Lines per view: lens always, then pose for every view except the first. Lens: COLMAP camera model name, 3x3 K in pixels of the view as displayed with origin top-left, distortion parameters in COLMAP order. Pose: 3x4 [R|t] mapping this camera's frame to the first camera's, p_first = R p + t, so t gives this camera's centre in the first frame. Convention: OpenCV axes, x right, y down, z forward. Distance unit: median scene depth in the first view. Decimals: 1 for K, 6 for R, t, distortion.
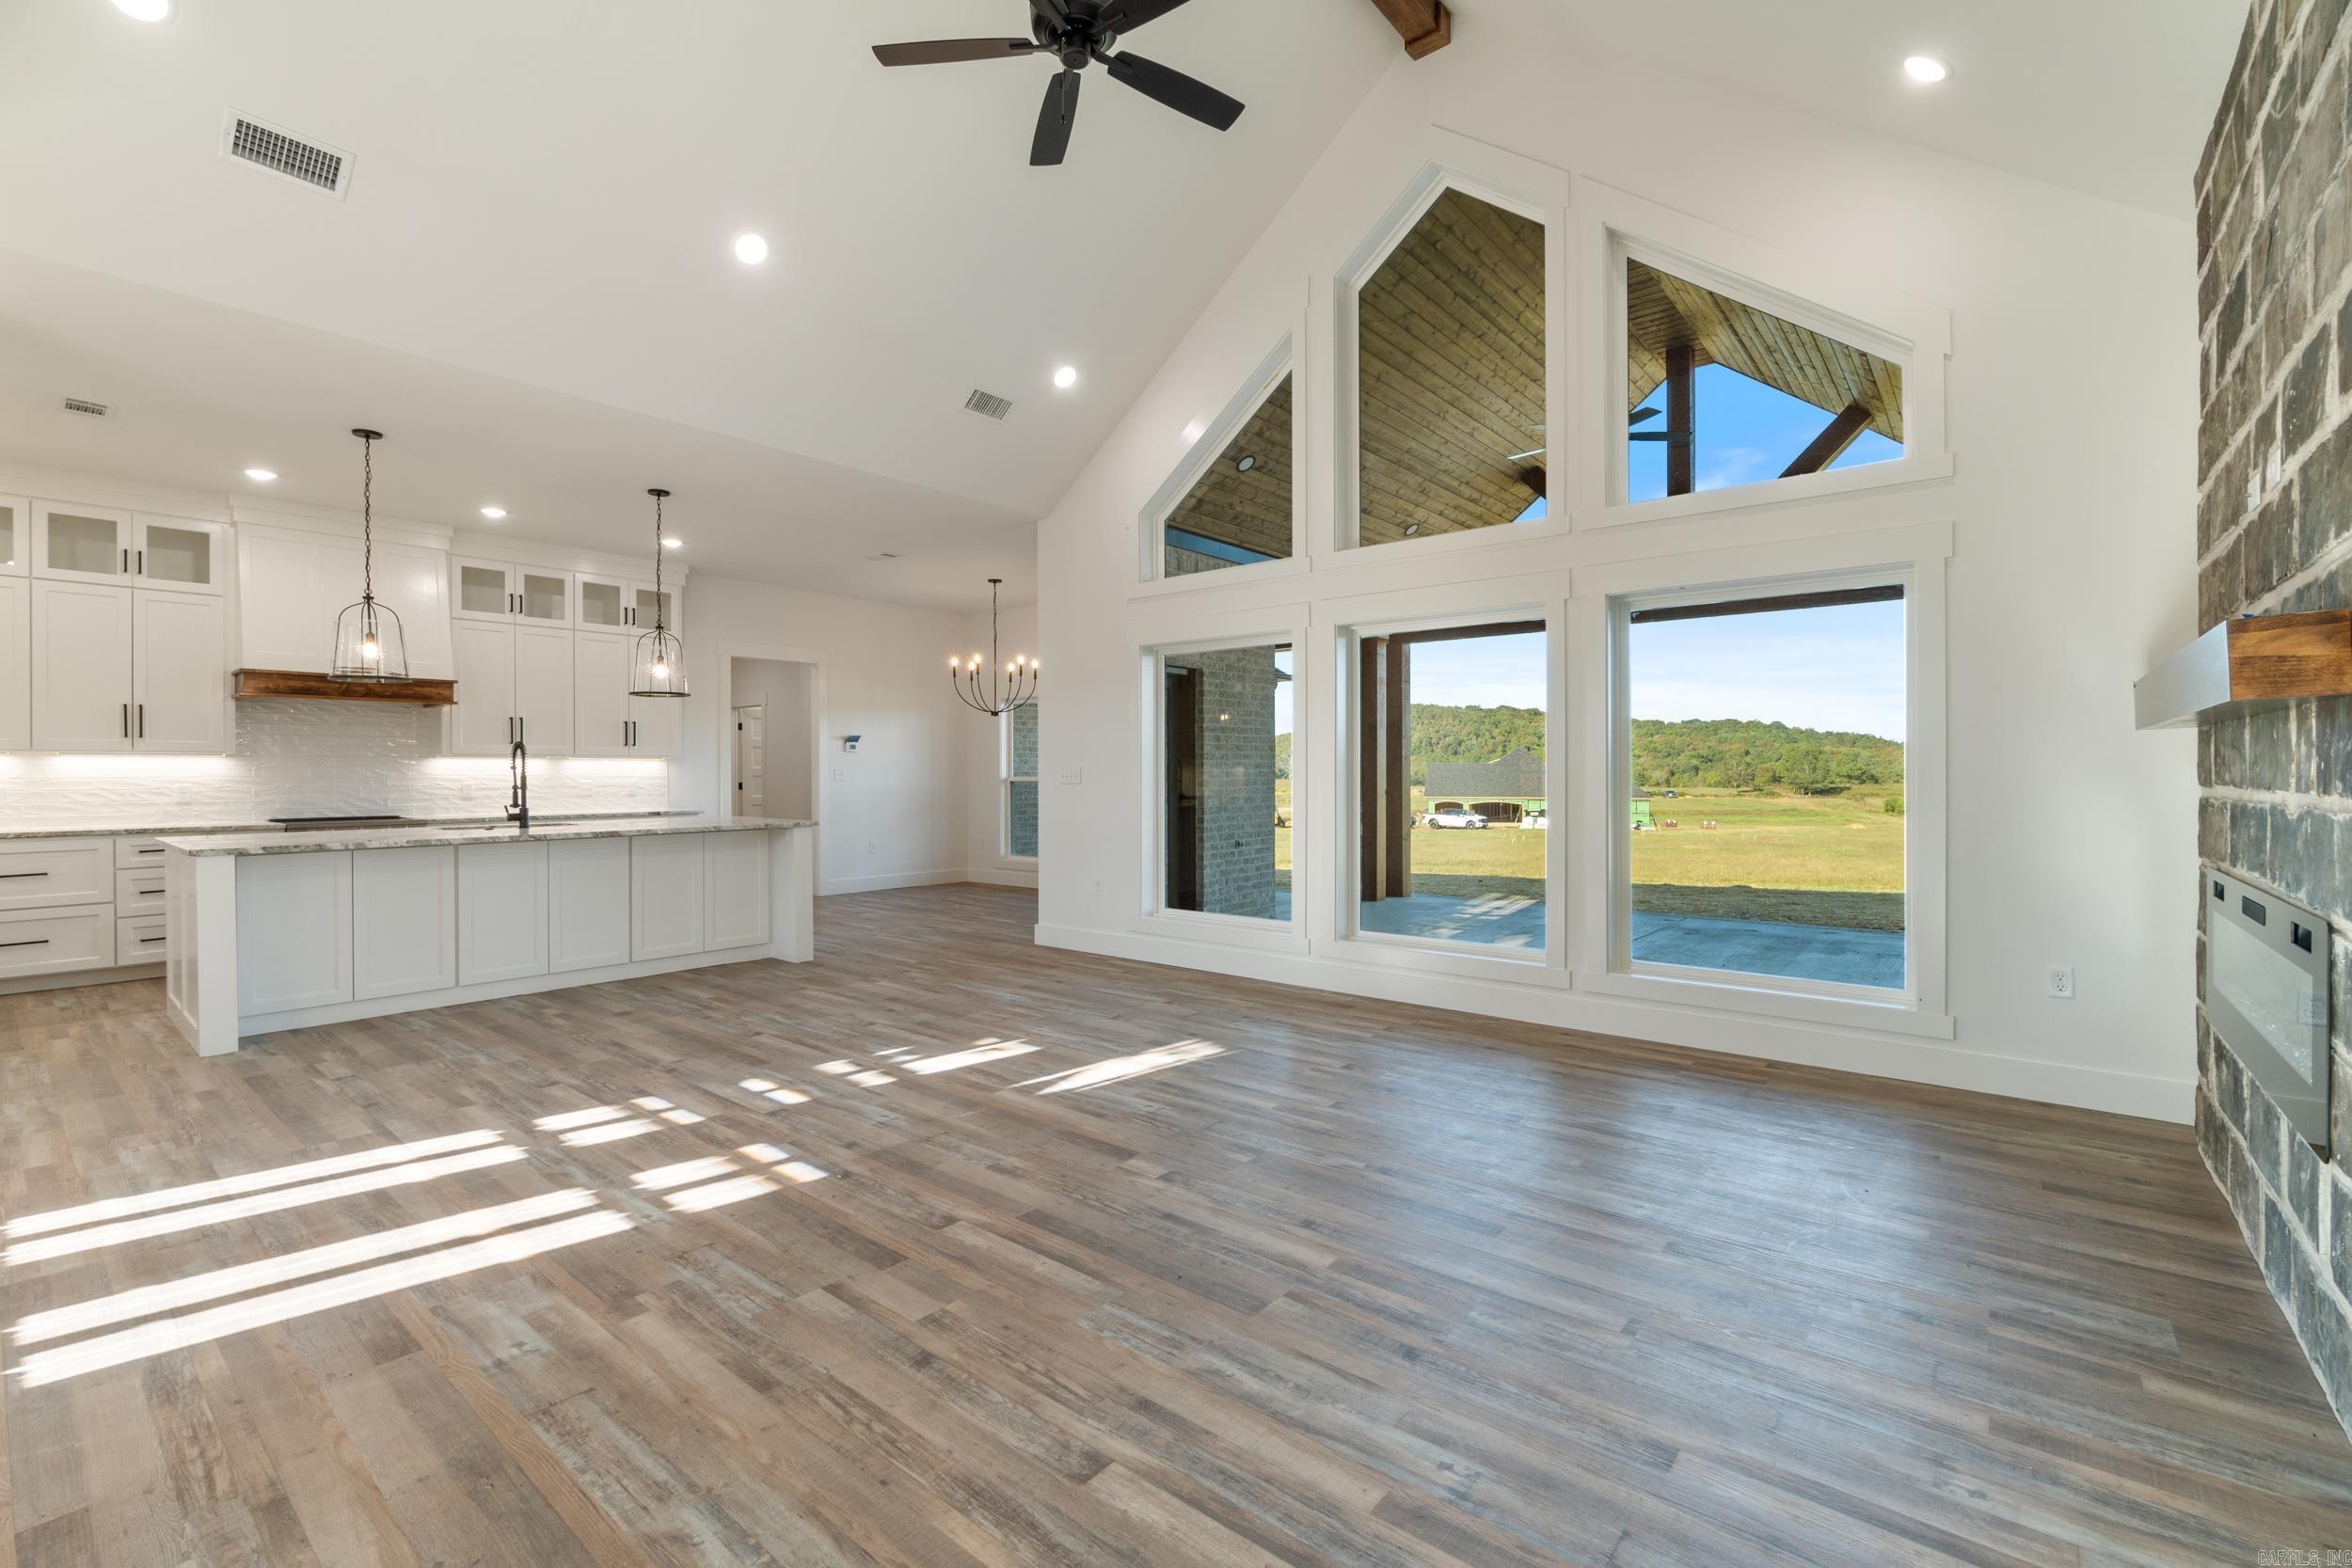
lens RADIAL K [[1023.7, 0, 1166.7], [0, 1023.7, 770.5], [0, 0, 1]] dist [-0.001581, 0.000019]
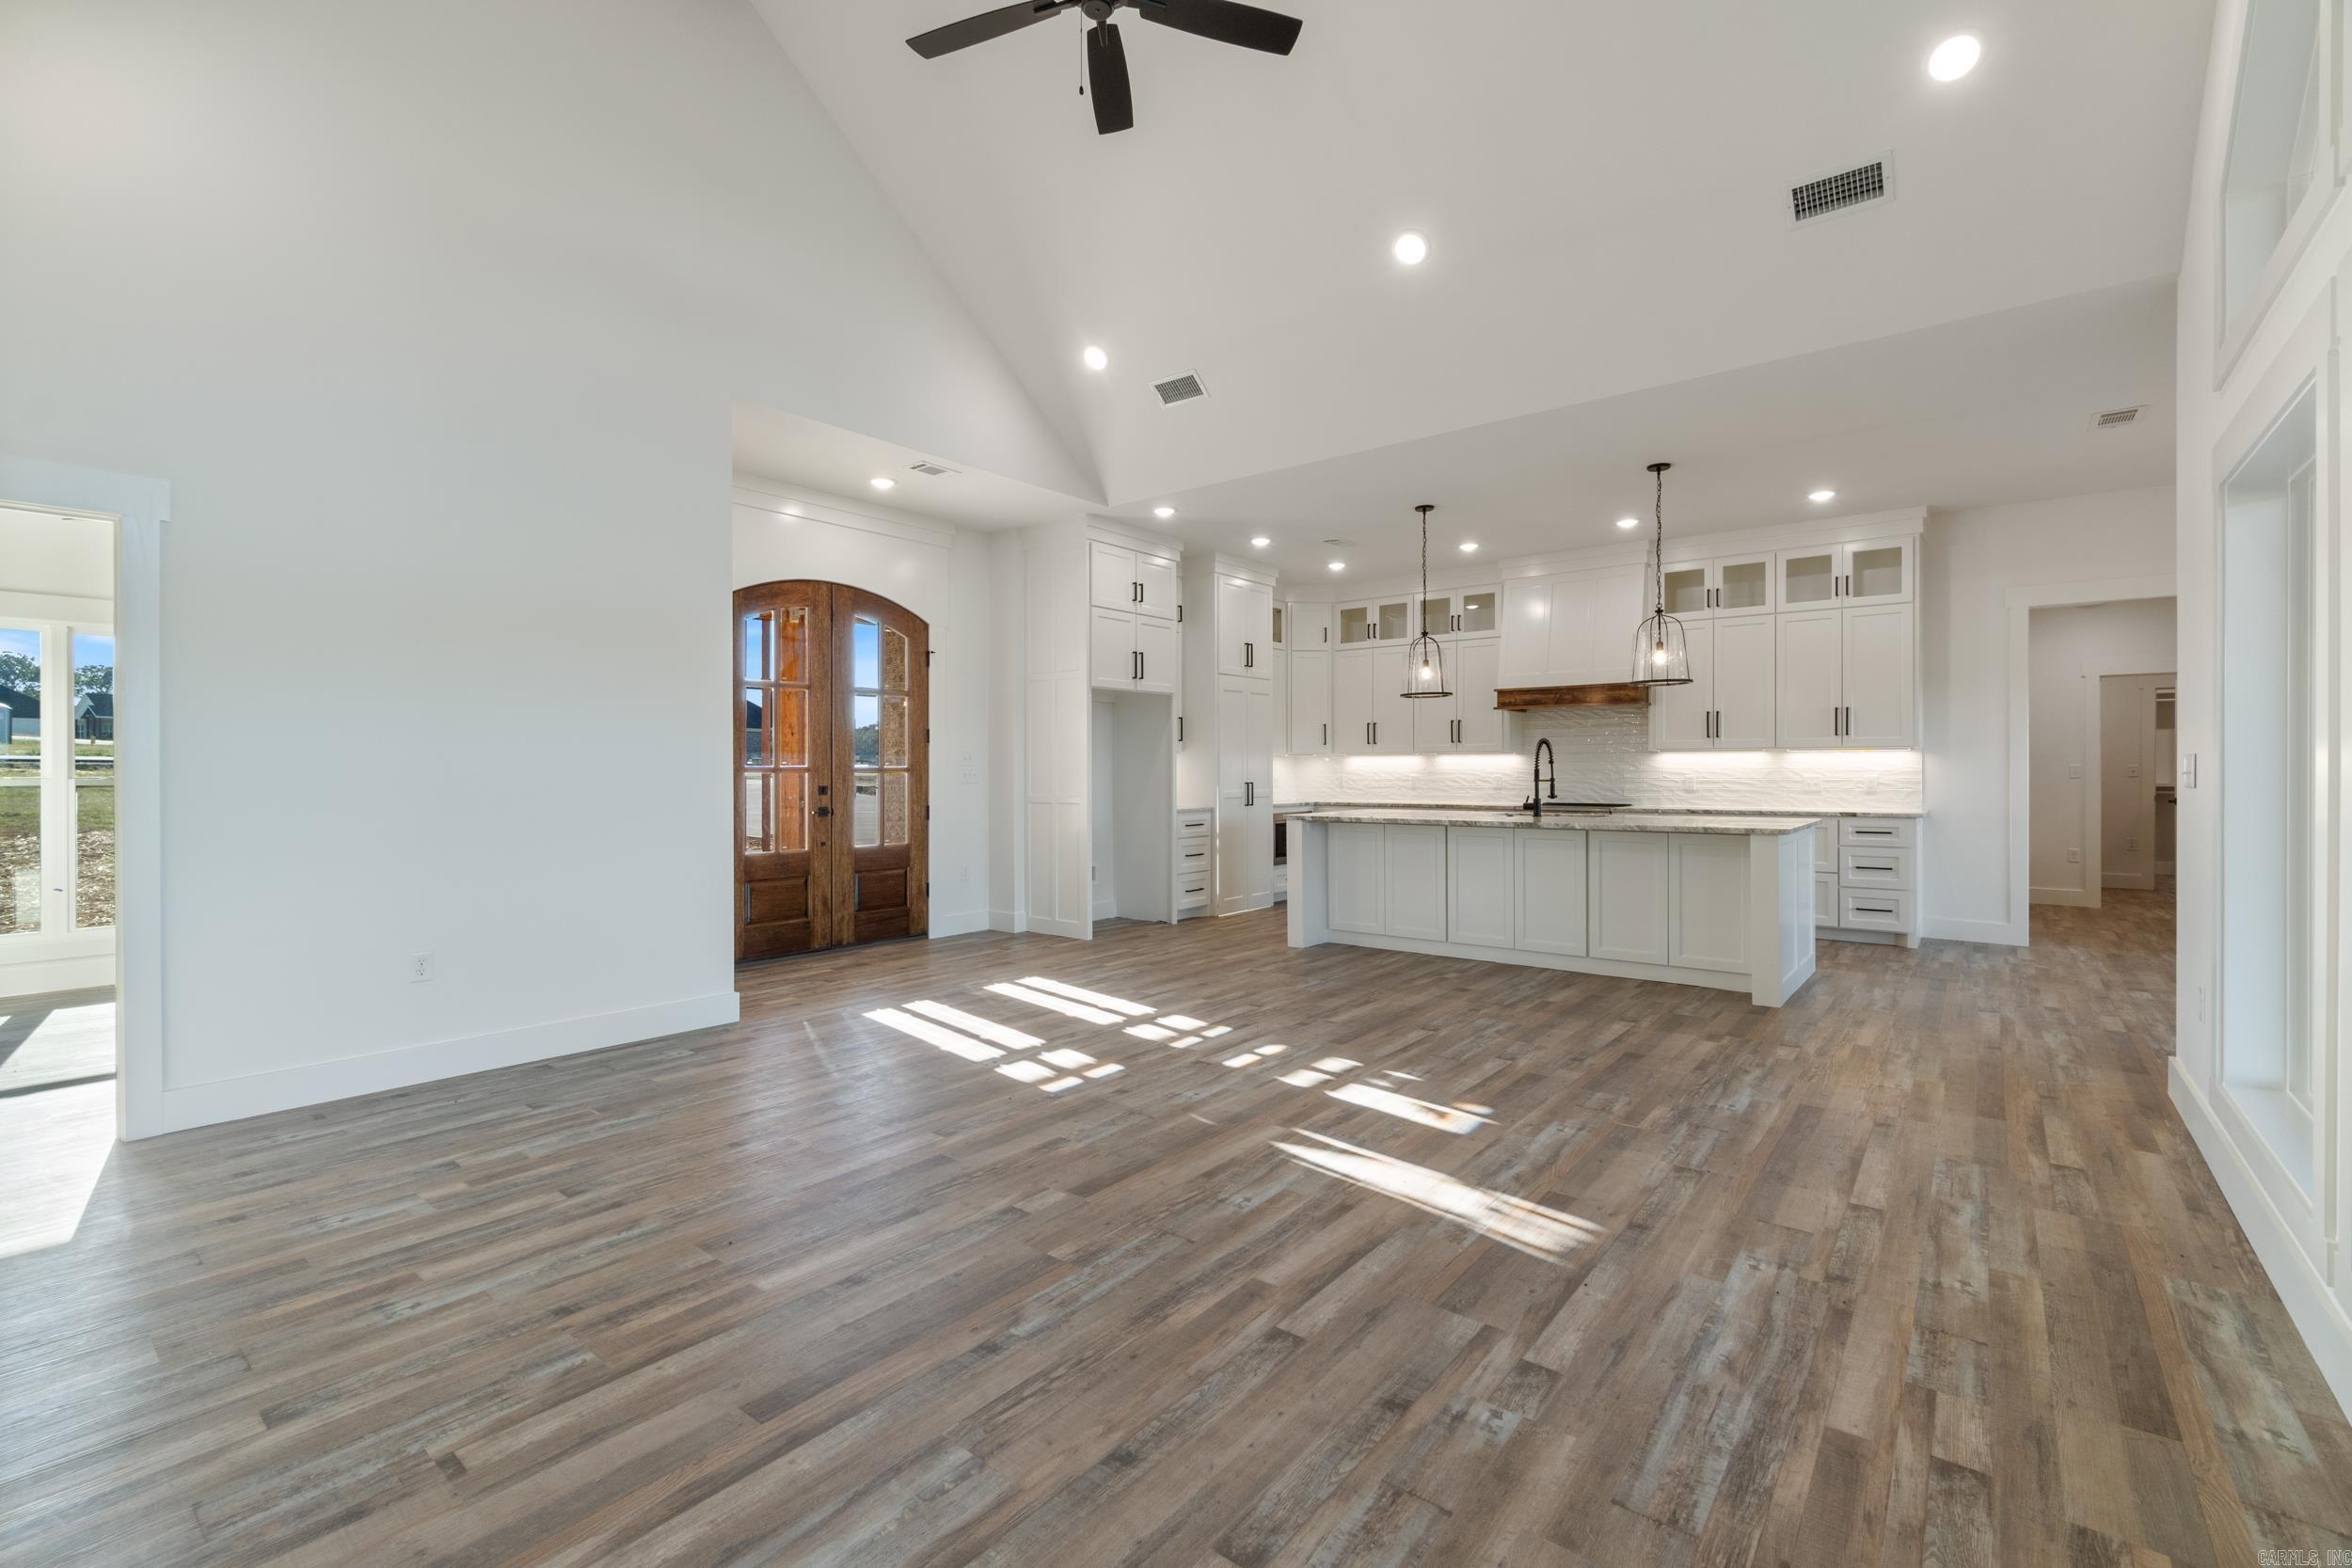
lens RADIAL K [[1023.7, 0, 1166.7], [0, 1023.7, 770.5], [0, 0, 1]] dist [-0.001581, 0.000019]
pose [[0.013770, 0.006165, -0.999886, 0.815827], [0.003372, 0.999975, 0.006212, -0.003536], [0.999900, -0.003457, 0.013749, 1.000503]]
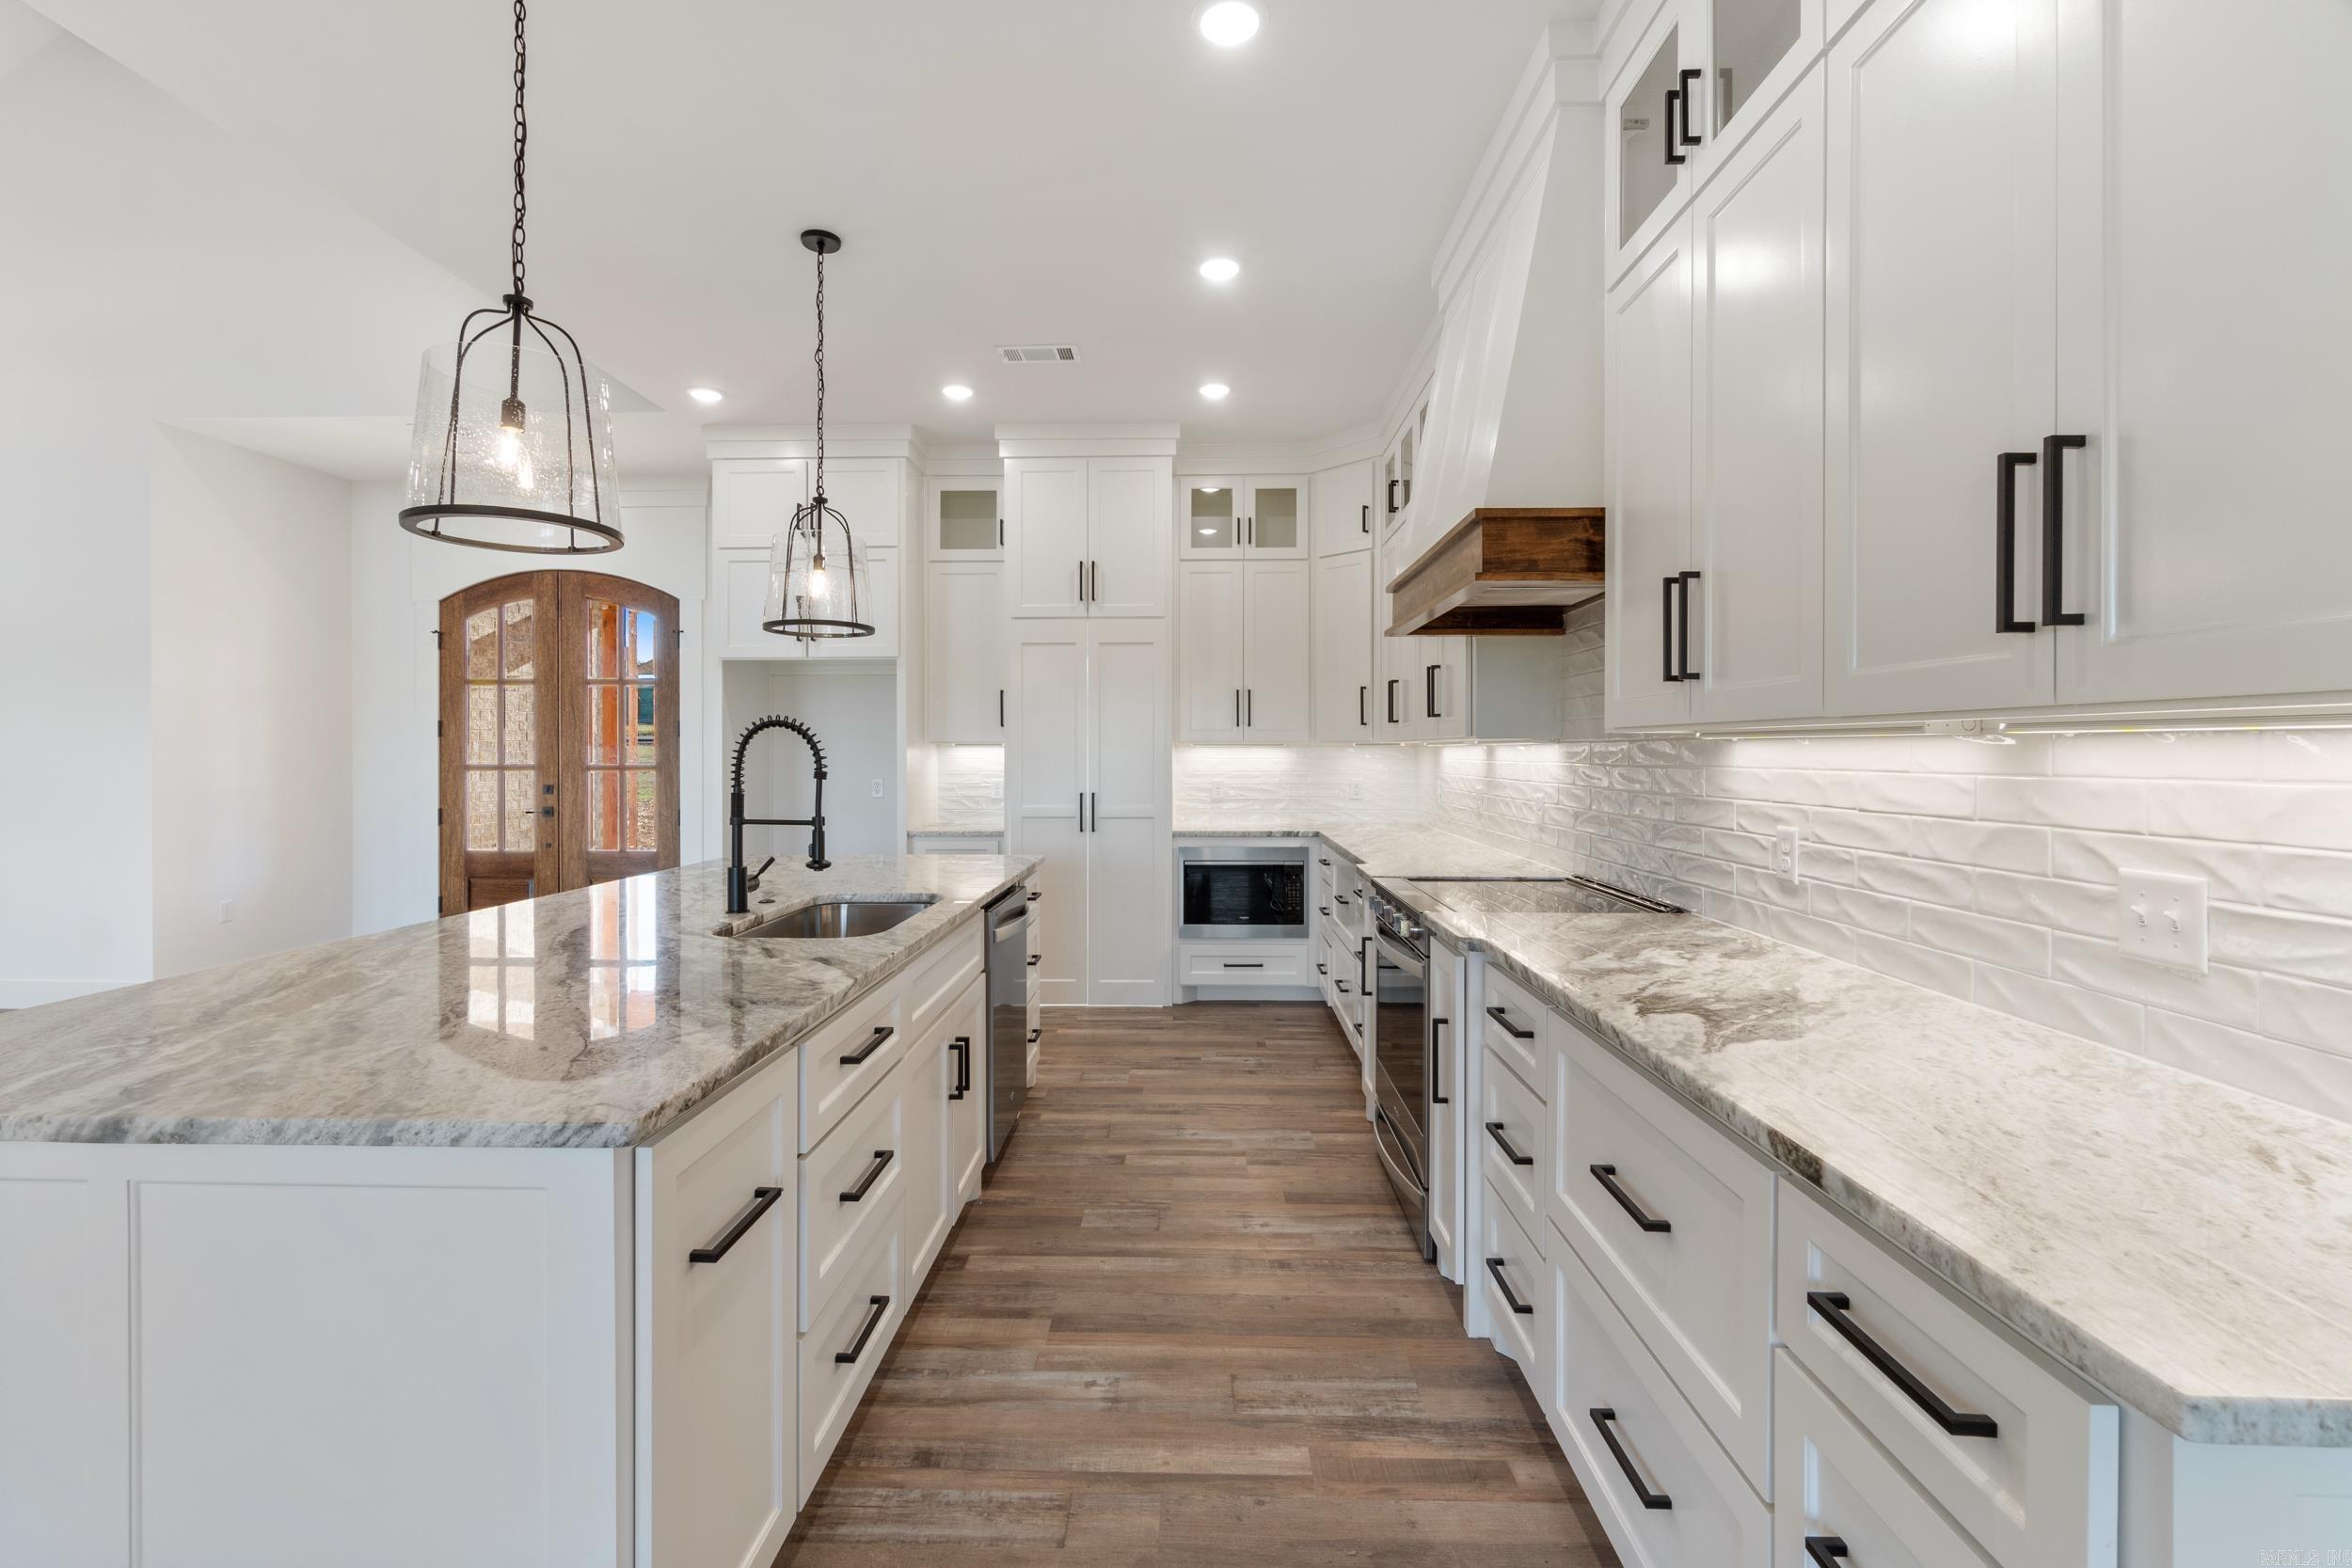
lens RADIAL K [[1024.7, 0, 1161.2], [0, 1024.7, 747.1], [0, 0, 1]] dist [0.000791, 0.000108]
pose [[-0.791752, 0.004242, -0.610829, -0.869383], [0.006462, 0.999978, -0.001431, -0.022790], [0.610809, -0.005080, -0.791762, 2.515849]]
